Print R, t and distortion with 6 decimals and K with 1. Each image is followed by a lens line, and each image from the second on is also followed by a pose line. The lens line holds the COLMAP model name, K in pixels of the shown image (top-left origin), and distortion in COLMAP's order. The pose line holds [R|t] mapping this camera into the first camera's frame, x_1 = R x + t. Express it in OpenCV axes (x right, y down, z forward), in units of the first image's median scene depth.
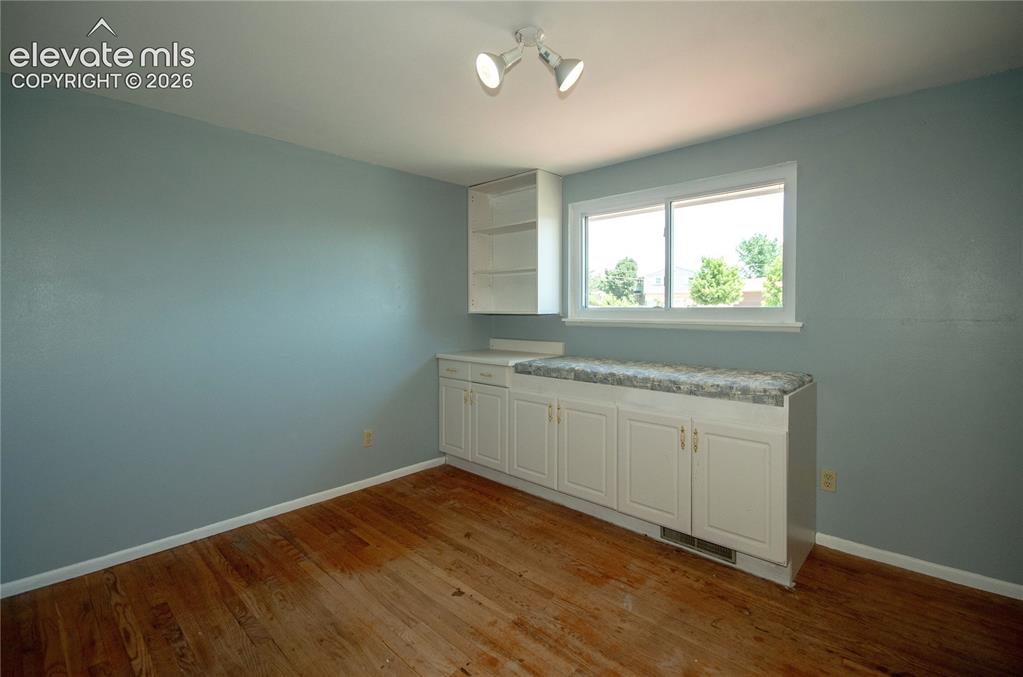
lens RADIAL K [[442.2, 0, 495.3], [0, 442.2, 312.5], [0, 0, 1]] dist [0.003635, 0.000185]
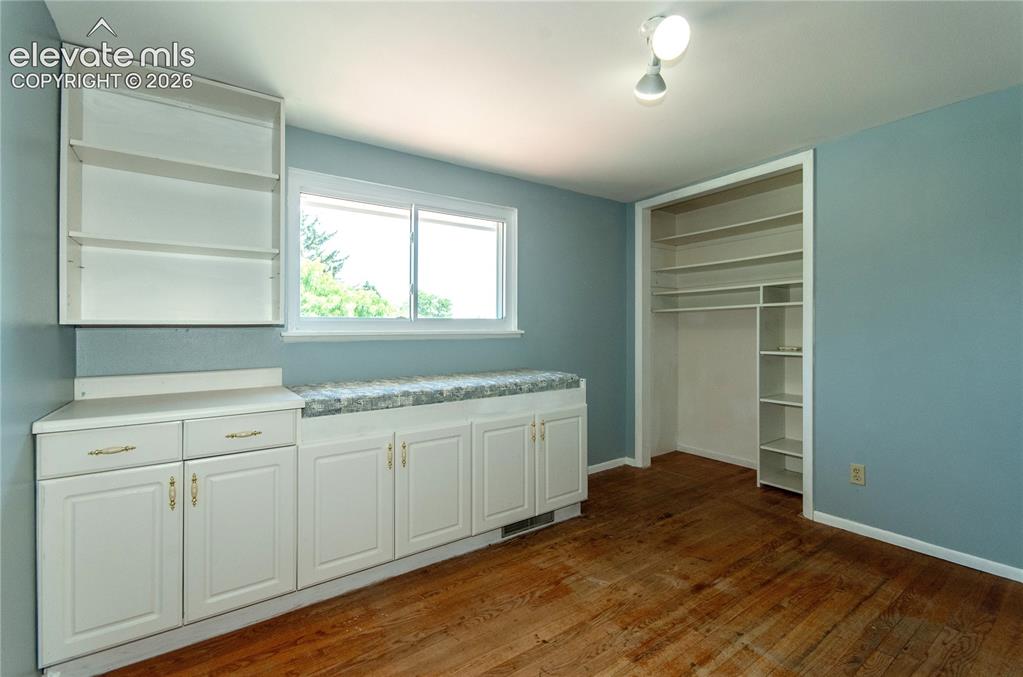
lens RADIAL K [[442.2, 0, 509.8], [0, 442.2, 332.0], [0, 0, 1]] dist [0.003635, 0.000185]
pose [[0.214160, -0.001889, 0.976797, -0.669433], [0.014798, 0.999890, -0.001310, 0.031002], [-0.976686, 0.014735, 0.214165, 0.799892]]
